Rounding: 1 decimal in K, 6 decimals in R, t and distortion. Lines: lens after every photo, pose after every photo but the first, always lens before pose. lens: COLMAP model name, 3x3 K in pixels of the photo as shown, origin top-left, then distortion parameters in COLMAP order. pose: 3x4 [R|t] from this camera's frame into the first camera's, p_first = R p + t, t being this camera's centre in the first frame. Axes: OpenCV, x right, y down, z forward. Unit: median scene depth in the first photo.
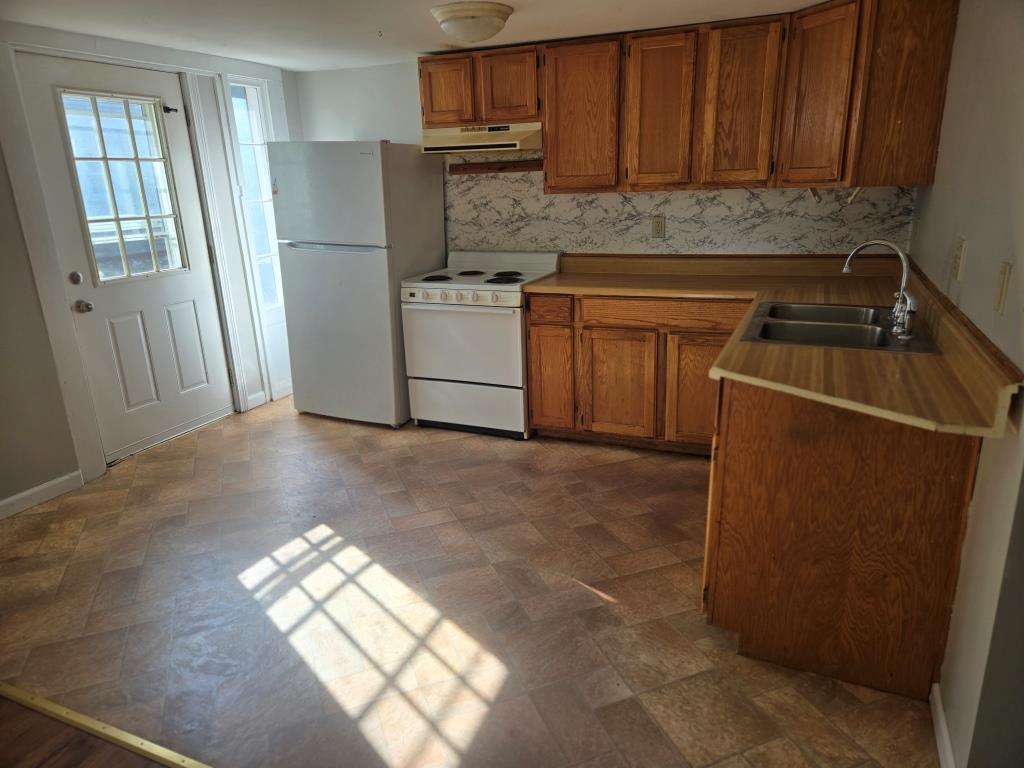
lens RADIAL K [[683.8, 0, 508.9], [0, 683.8, 387.7], [0, 0, 1]] dist [0.049913, -0.036603]
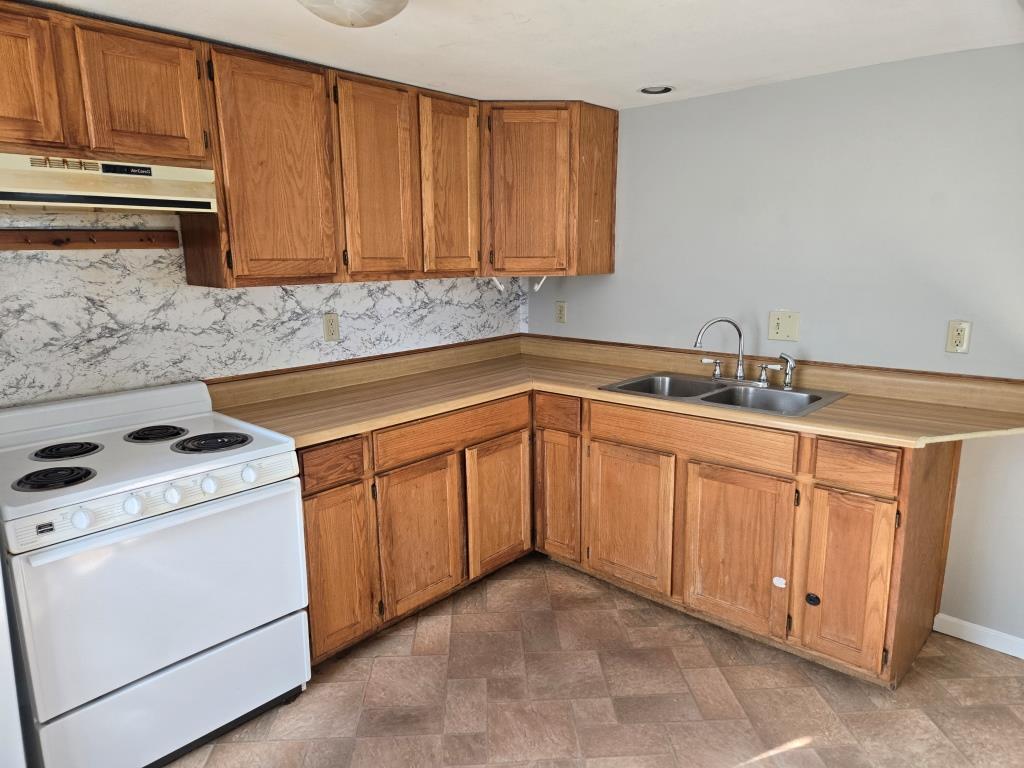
lens RADIAL K [[683.8, 0, 512.8], [0, 683.8, 390.9], [0, 0, 1]] dist [0.049913, -0.036603]
pose [[0.317426, -0.166375, 0.933574, -0.461750], [0.271188, 0.959299, 0.078752, -0.182092], [-0.908679, 0.228176, 0.349626, 0.605490]]
